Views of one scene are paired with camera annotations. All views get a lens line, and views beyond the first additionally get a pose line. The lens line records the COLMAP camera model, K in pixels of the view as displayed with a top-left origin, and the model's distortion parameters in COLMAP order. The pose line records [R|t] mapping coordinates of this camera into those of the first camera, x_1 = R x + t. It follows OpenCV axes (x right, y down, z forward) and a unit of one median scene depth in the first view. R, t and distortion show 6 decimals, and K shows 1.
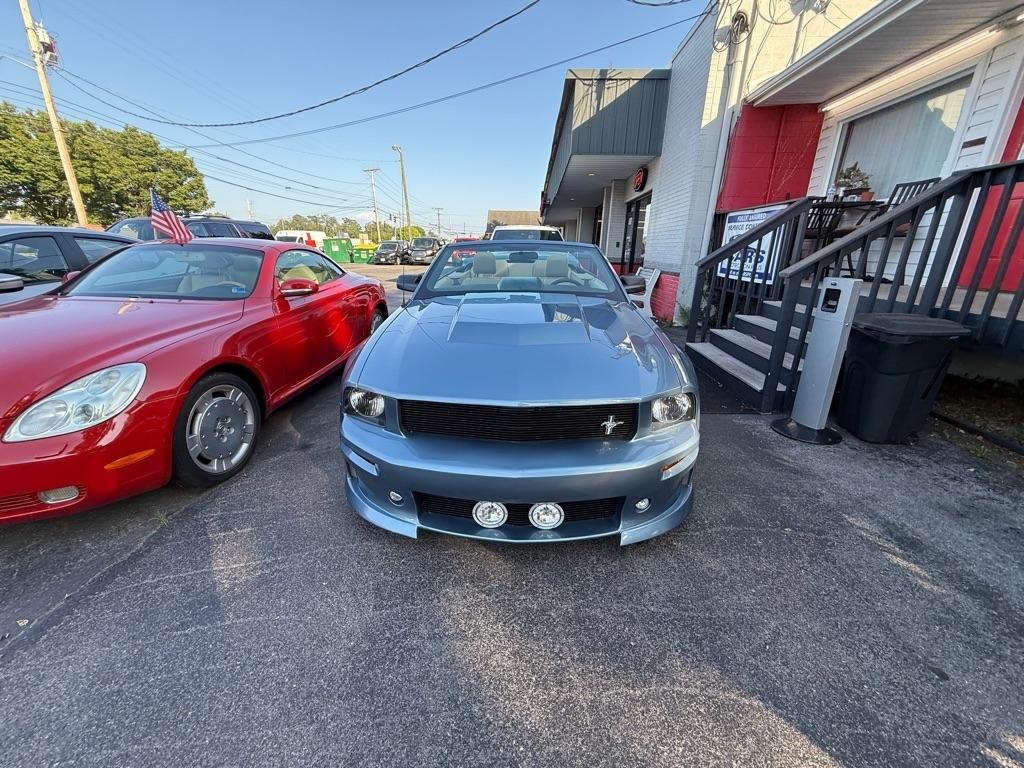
lens RADIAL K [[409.4, 0, 512.0], [0, 409.4, 384.0], [0, 0, 1]] dist [0.001319, -0.000122]
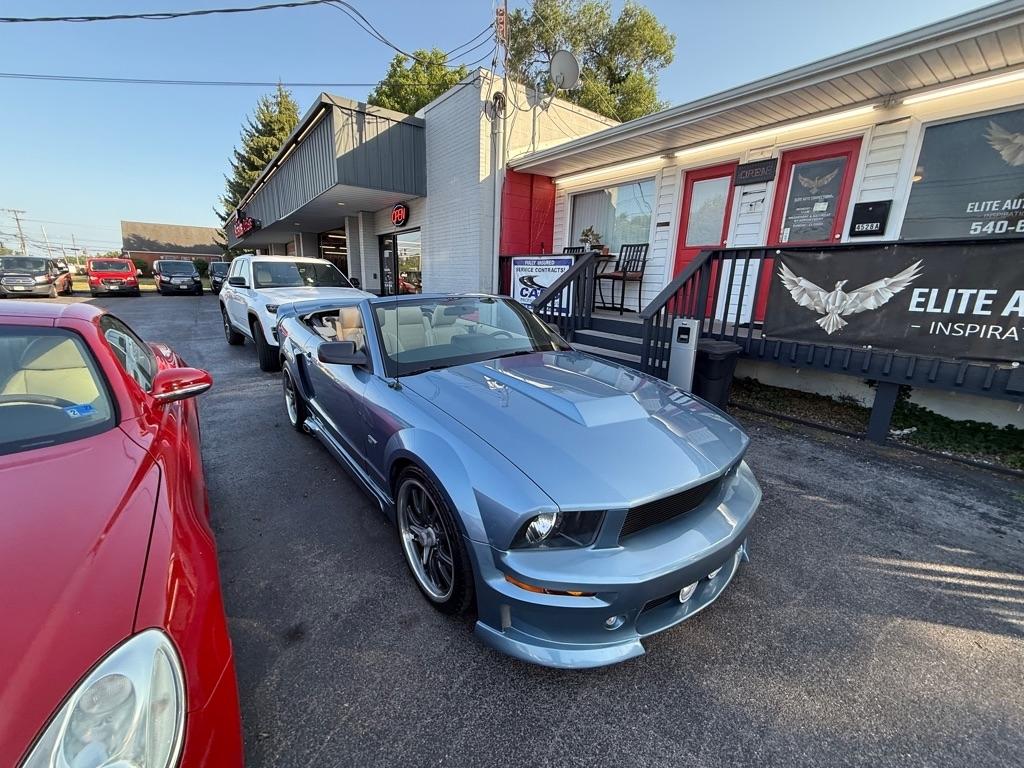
lens RADIAL K [[409.4, 0, 512.0], [0, 409.4, 384.0], [0, 0, 1]] dist [0.001319, -0.000122]
pose [[0.767015, -0.160181, 0.621313, -0.265892], [0.192404, 0.981194, 0.015438, -0.077623], [-0.612102, 0.107702, 0.783410, 0.119699]]
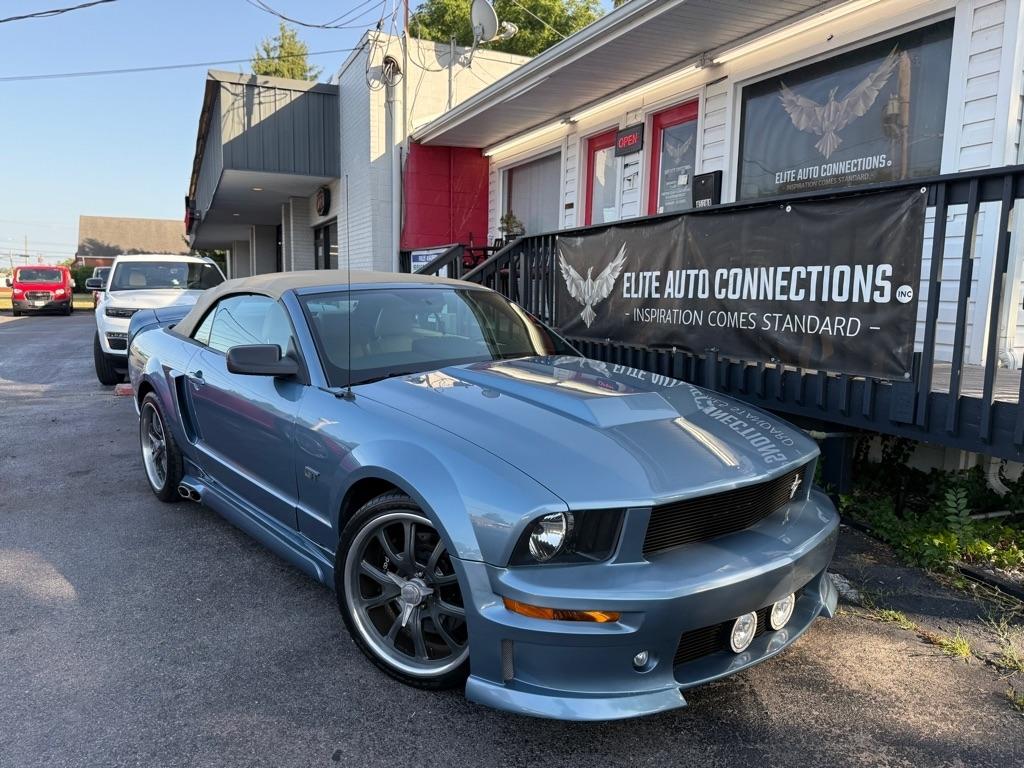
lens RADIAL K [[728.5, 0, 504.5], [0, 728.5, 381.1], [0, 0, 1]] dist [0.174796, -0.347428]
pose [[0.894982, -0.059700, 0.442090, -0.029098], [0.141728, 0.977713, -0.154887, 0.152093], [-0.422990, 0.201277, 0.883497, -0.486268]]
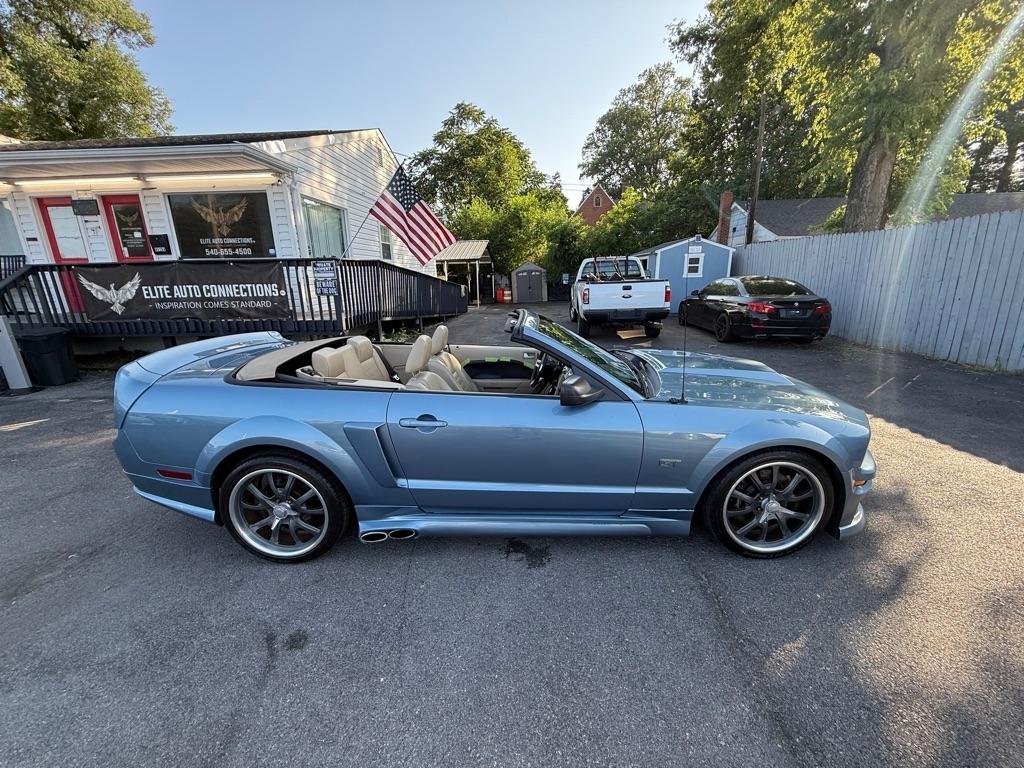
lens RADIAL K [[409.4, 0, 512.0], [0, 409.4, 384.0], [0, 0, 1]] dist [0.001319, -0.000122]
pose [[0.018582, -0.285173, 0.958296, -0.561102], [0.334468, 0.905014, 0.262832, 0.175481], [-0.942224, 0.315635, 0.112198, -0.725795]]
